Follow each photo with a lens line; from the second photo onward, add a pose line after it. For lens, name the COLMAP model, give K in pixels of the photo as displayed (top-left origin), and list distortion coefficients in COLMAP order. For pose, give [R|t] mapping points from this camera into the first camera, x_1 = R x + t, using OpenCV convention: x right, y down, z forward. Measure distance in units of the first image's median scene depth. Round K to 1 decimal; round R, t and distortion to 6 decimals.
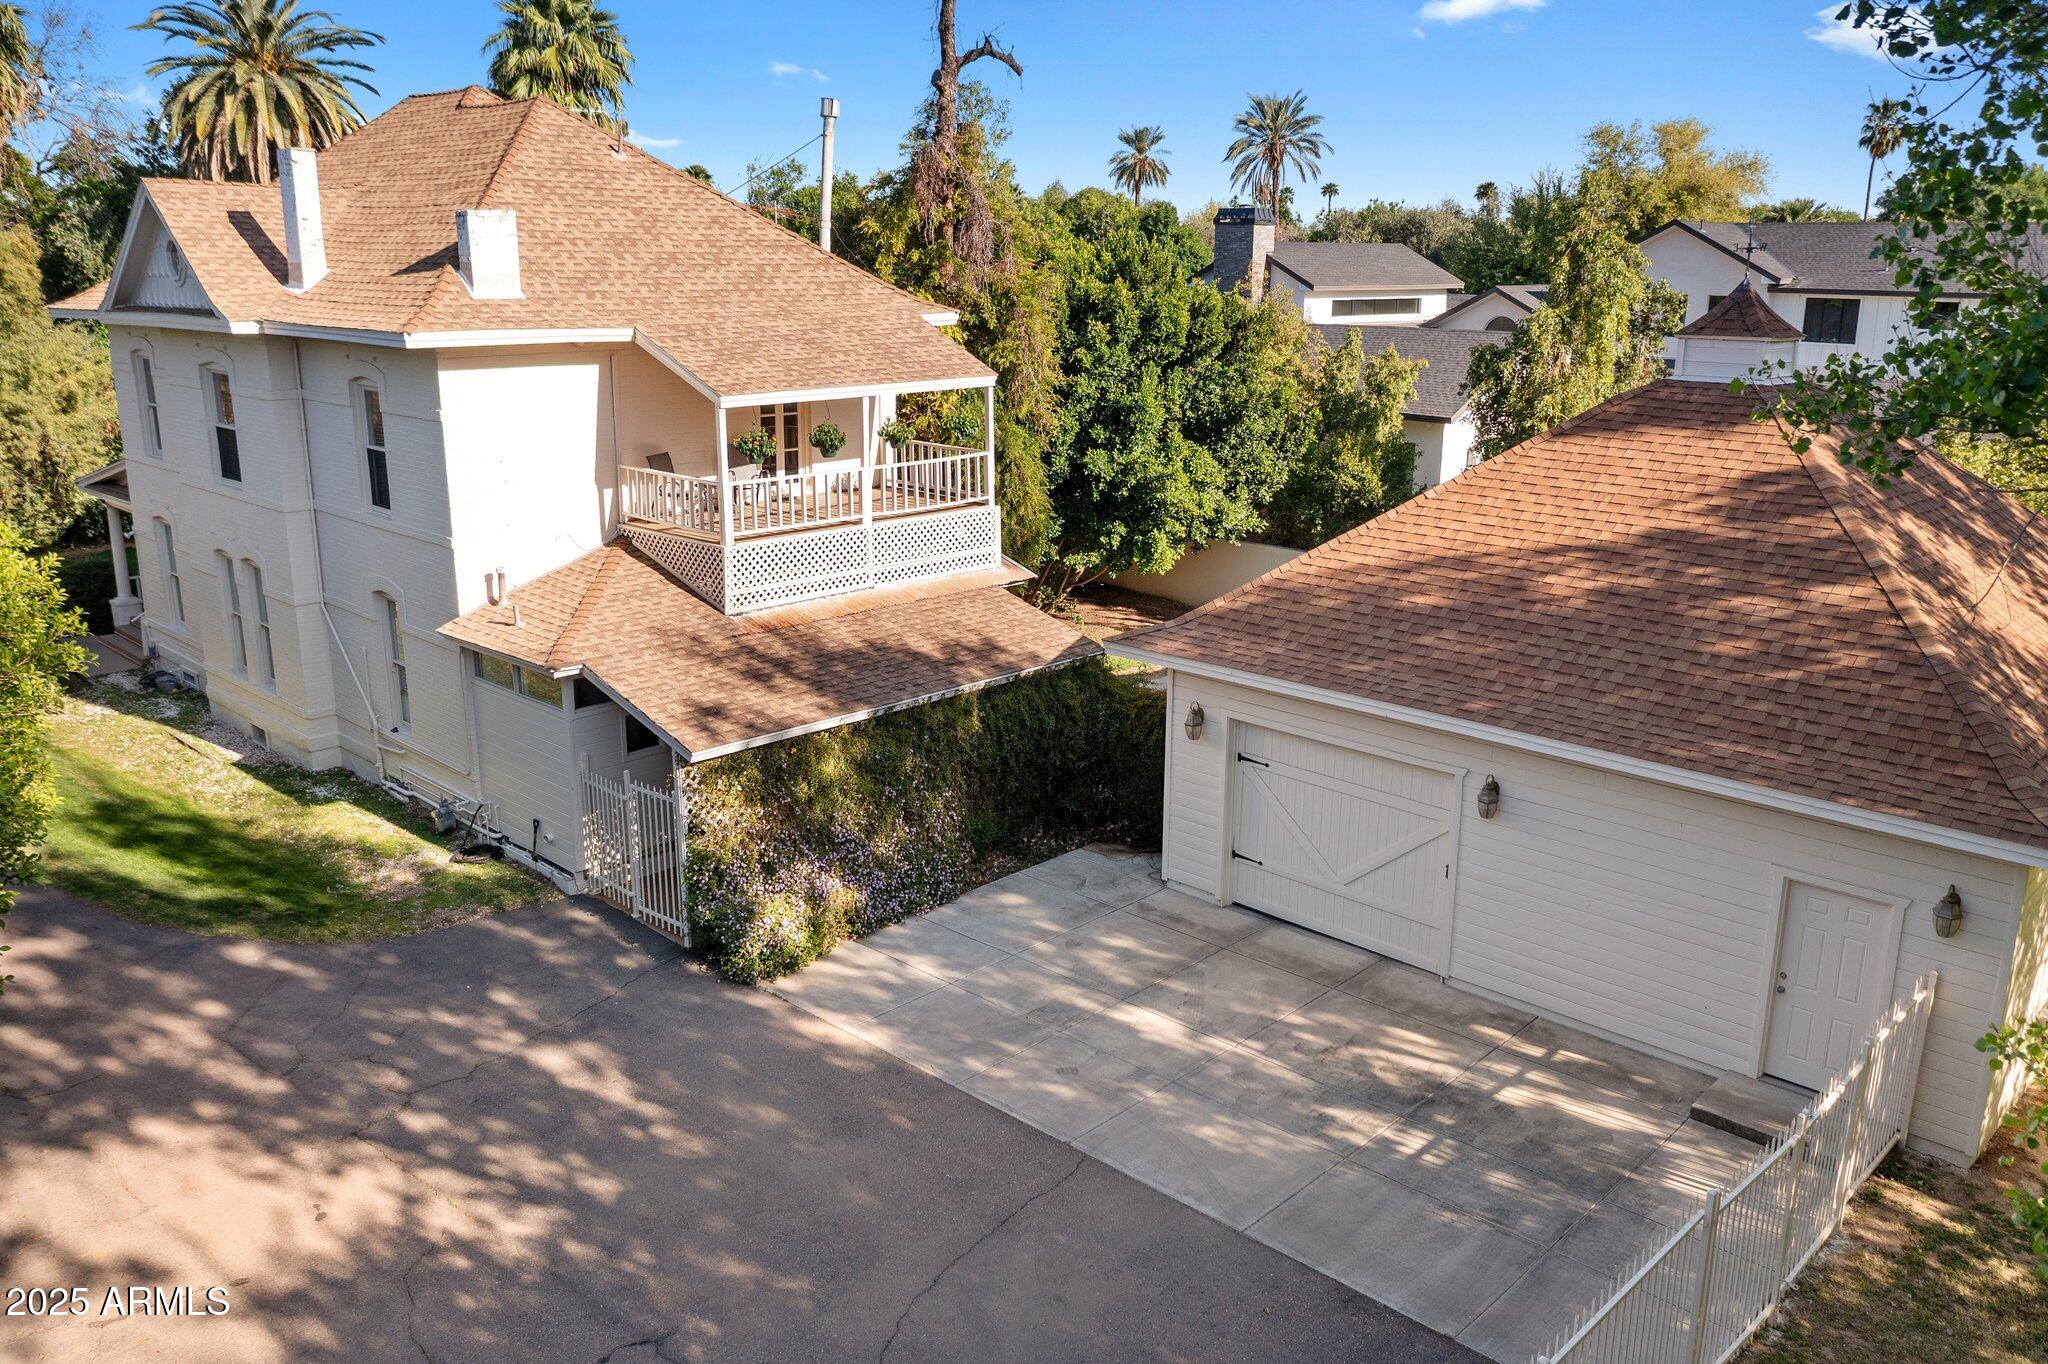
lens RADIAL K [[1580.7, 0, 1024.0], [0, 1580.7, 682.0], [0, 0, 1]] dist [-0.031081, 0.001091]
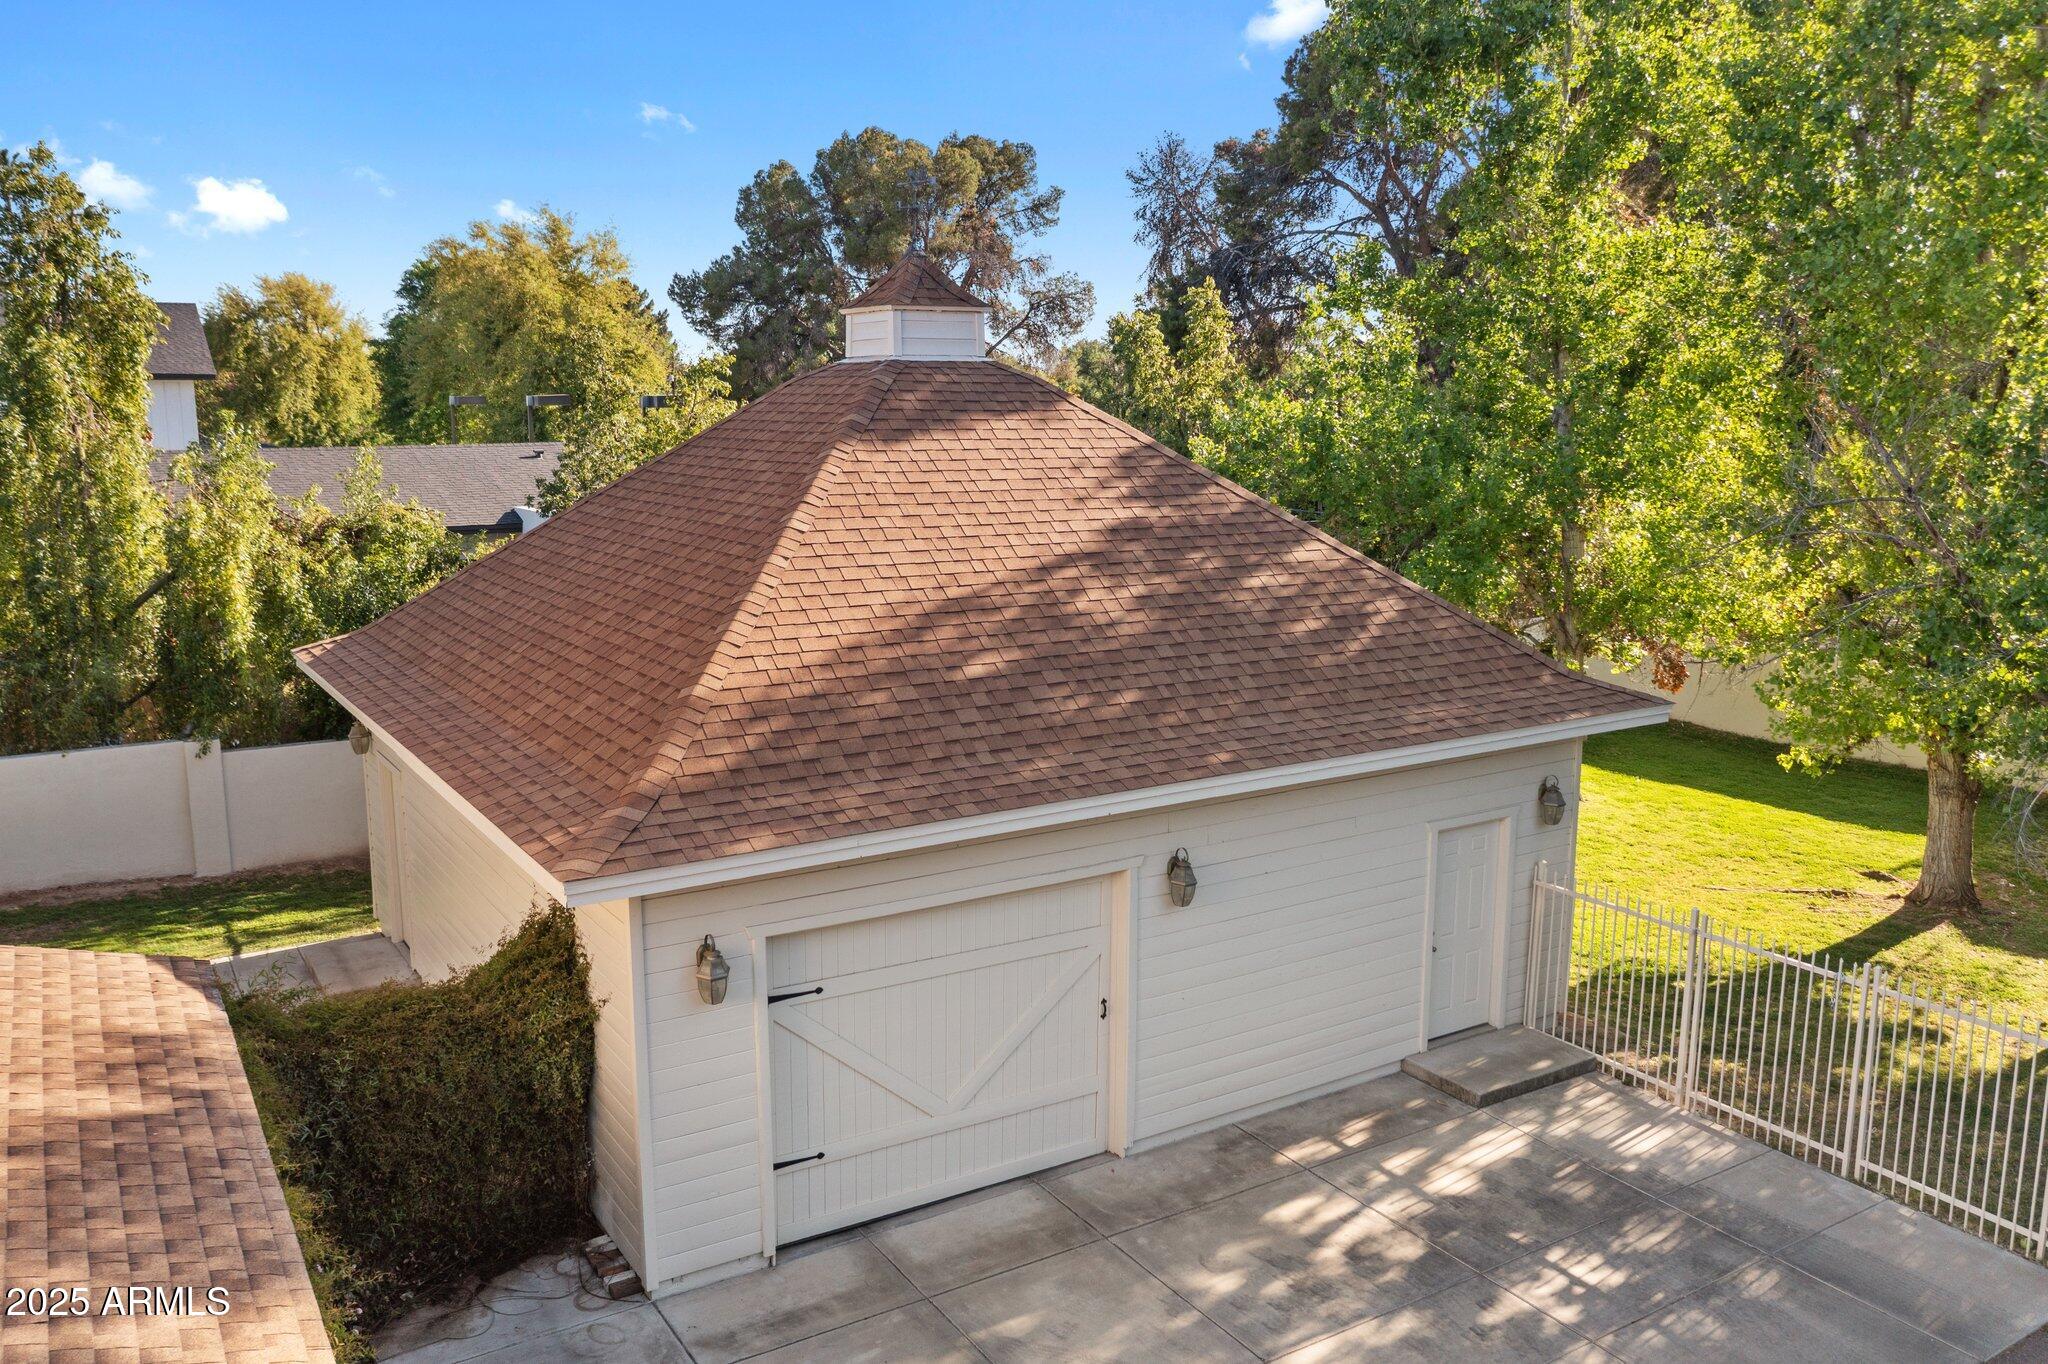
lens RADIAL K [[1620.2, 0, 1025.6], [0, 1620.2, 551.7], [0, 0, 1]] dist [-0.001780, 0.002379]
pose [[0.235755, -0.095970, 0.967062, -0.505199], [0.253327, 0.966777, 0.034185, -0.135445], [-0.938214, 0.236924, 0.252234, 0.877834]]
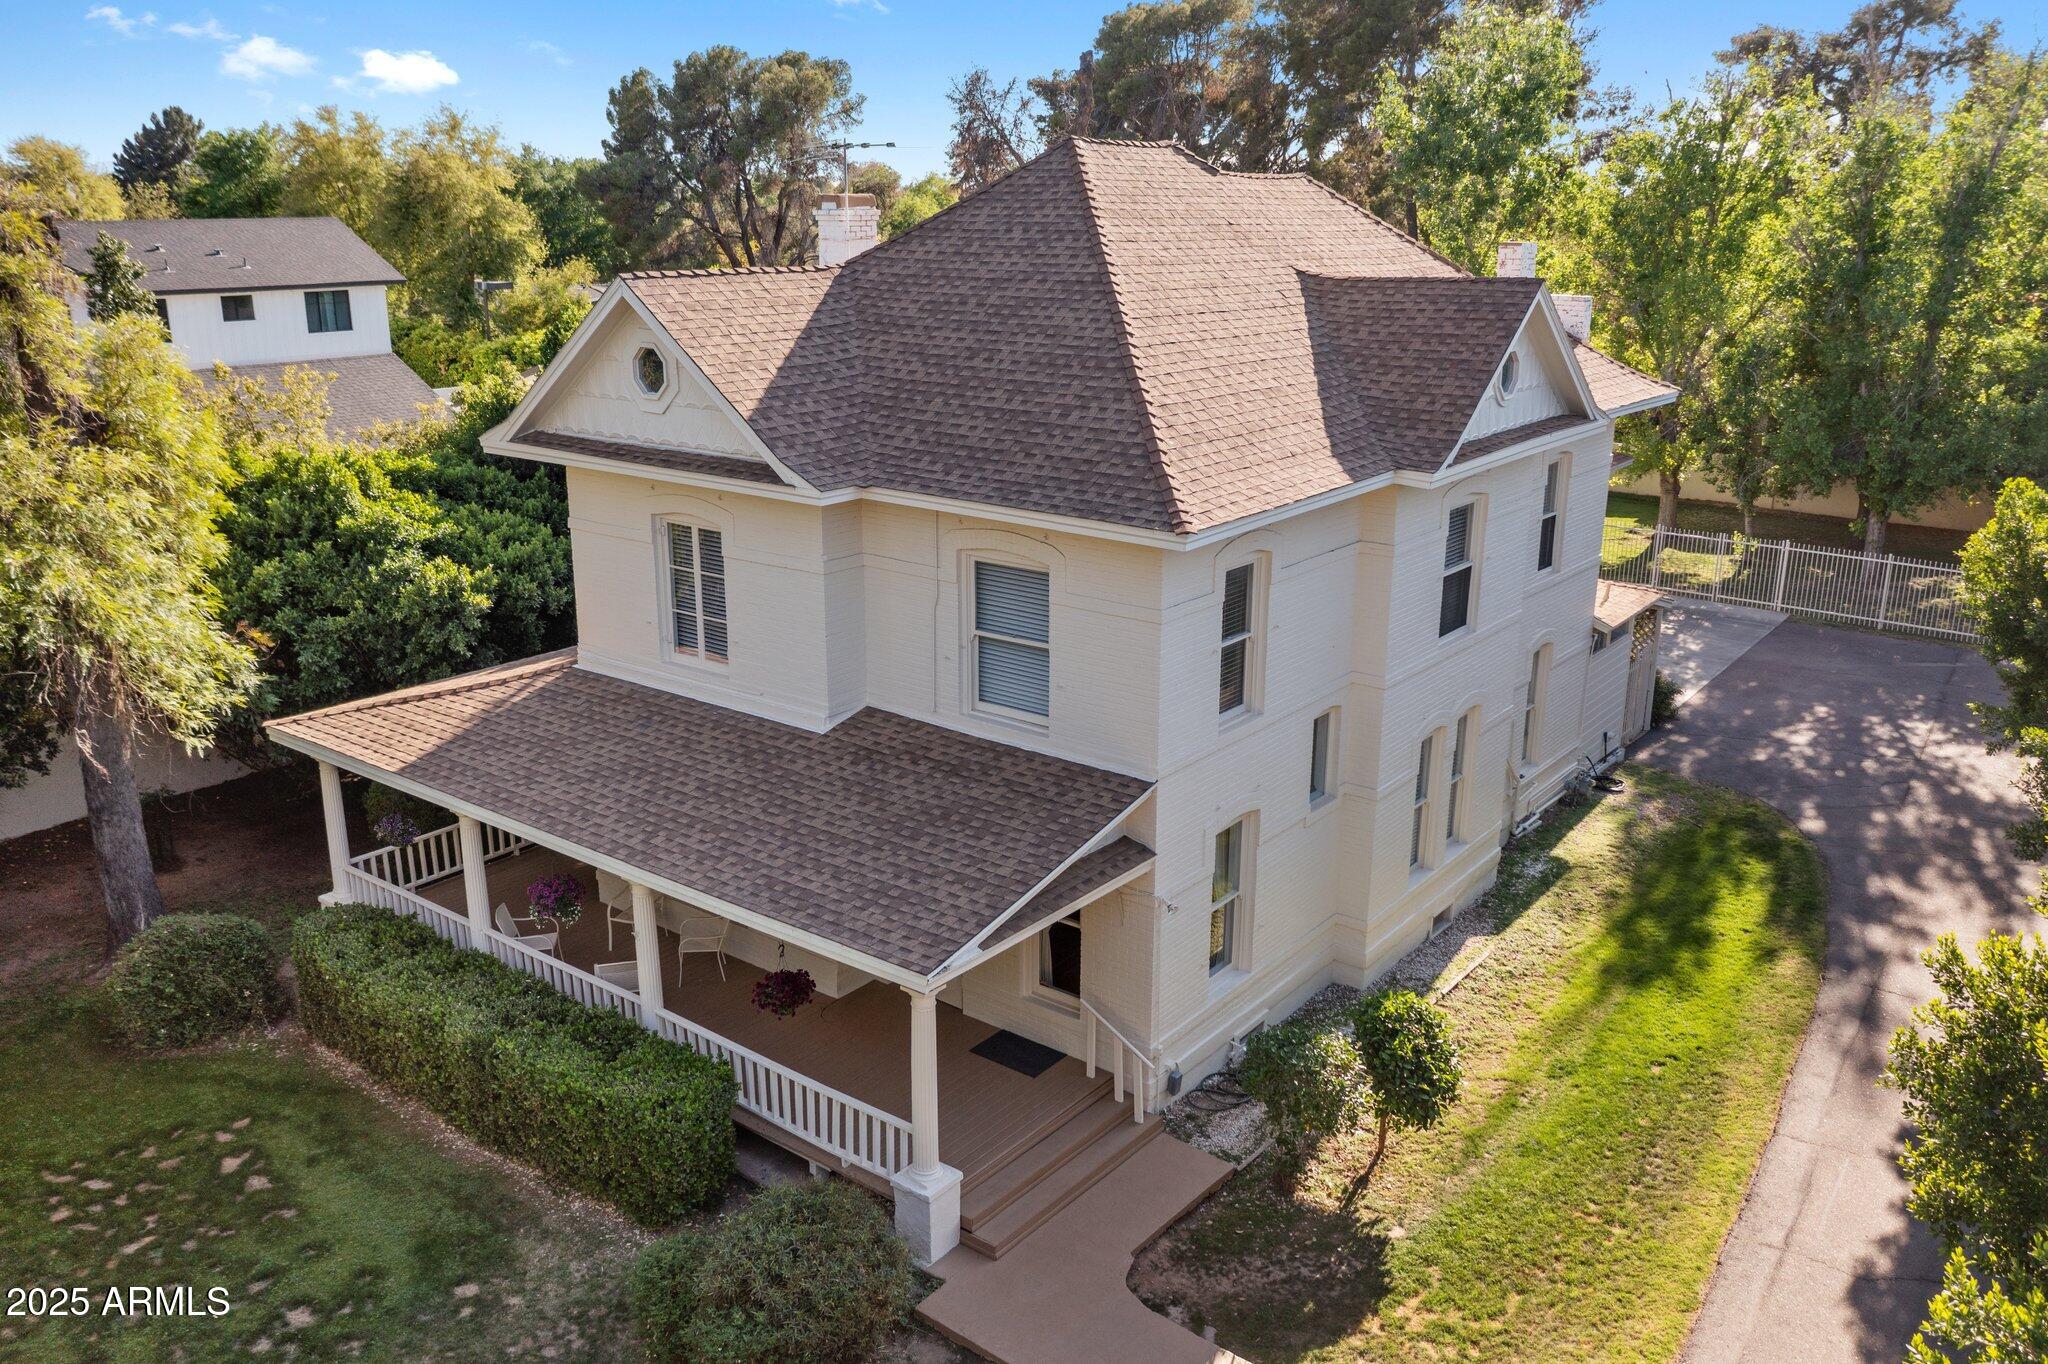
lens RADIAL K [[1609.6, 0, 1024.0], [0, 1609.6, 682.0], [0, 0, 1]] dist [-0.016113, 0.000705]
pose [[-0.110702, -0.294788, 0.949129, -1.788444], [0.256211, 0.914254, 0.313840, -0.595814], [-0.960261, 0.277920, -0.025682, 1.715608]]
